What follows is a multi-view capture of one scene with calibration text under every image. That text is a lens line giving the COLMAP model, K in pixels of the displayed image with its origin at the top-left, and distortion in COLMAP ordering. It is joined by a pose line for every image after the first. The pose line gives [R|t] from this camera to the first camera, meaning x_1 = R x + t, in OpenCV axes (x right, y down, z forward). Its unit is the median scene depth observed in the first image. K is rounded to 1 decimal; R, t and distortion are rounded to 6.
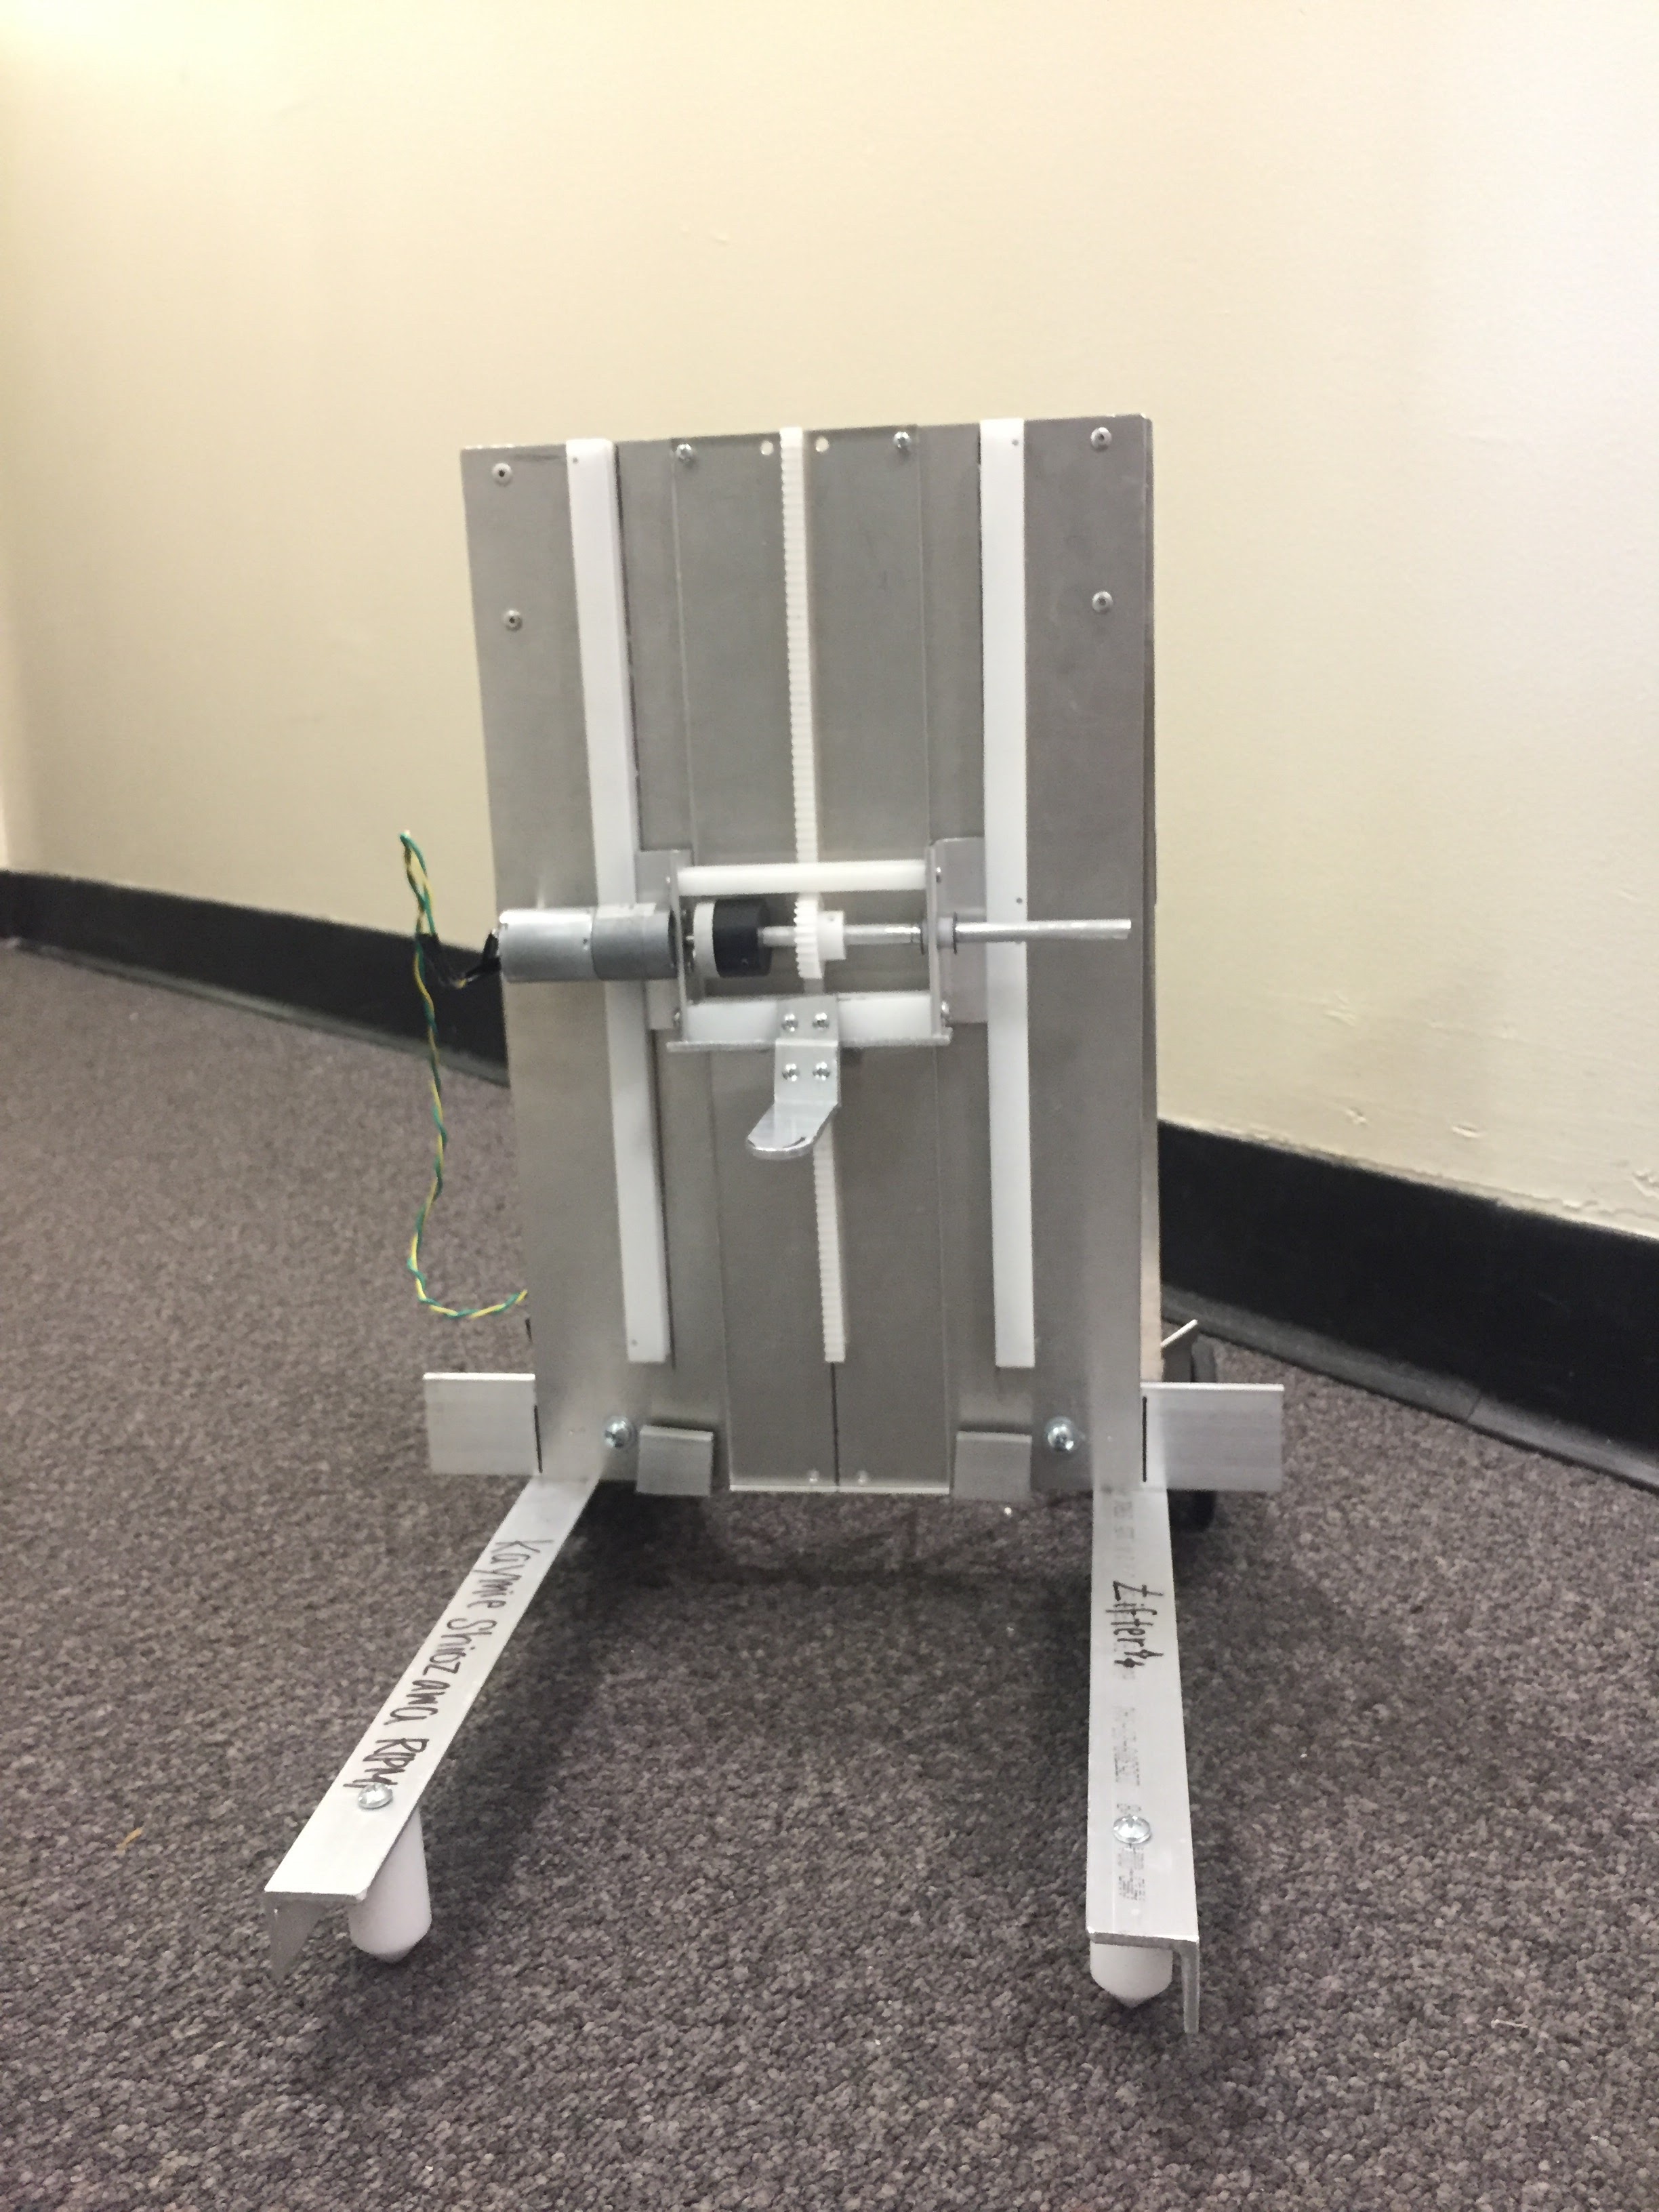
lens RADIAL K [[1864.9, 0, 827.0], [0, 1864.9, 1094.7], [0, 0, 1]] dist [0.031898, -0.072221]
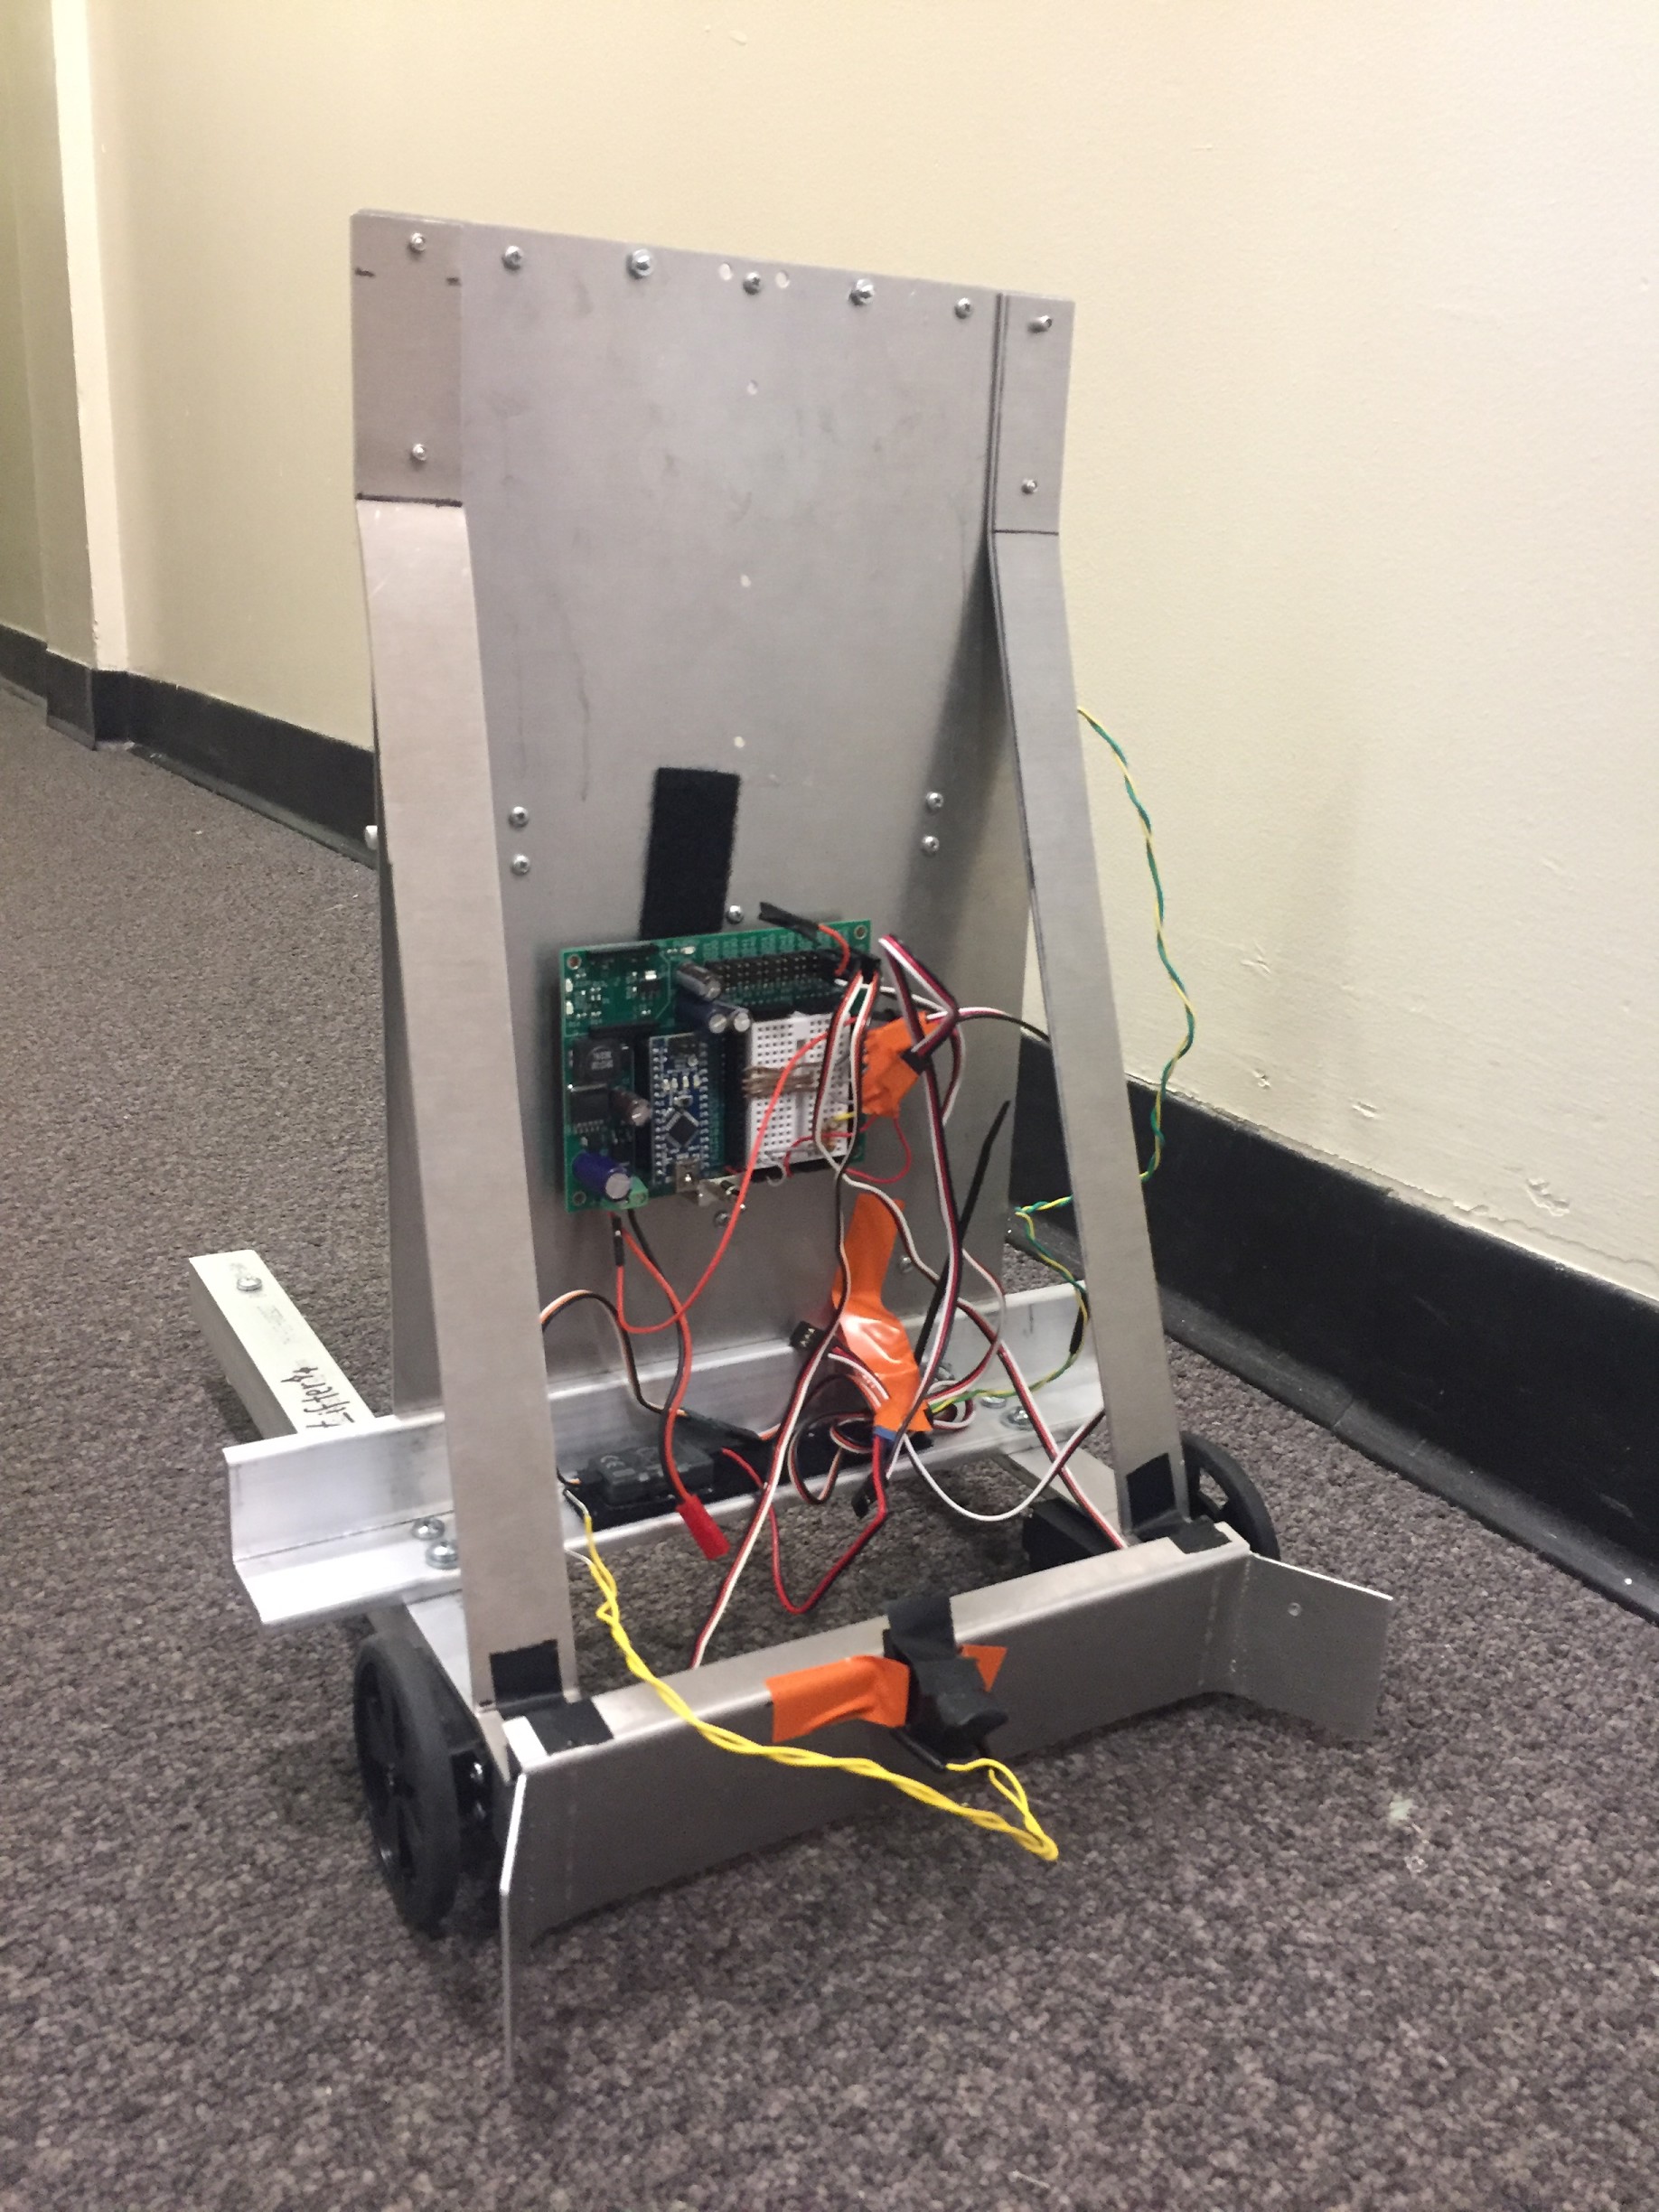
lens RADIAL K [[1864.9, 0, 805.9], [0, 1864.9, 1106.7], [0, 0, 1]] dist [0.031898, -0.072221]
pose [[0.991060, 0.099218, -0.089192, 0.257470], [-0.091592, 0.992087, 0.085874, -0.056515], [0.097007, -0.076937, 0.992306, 0.145785]]
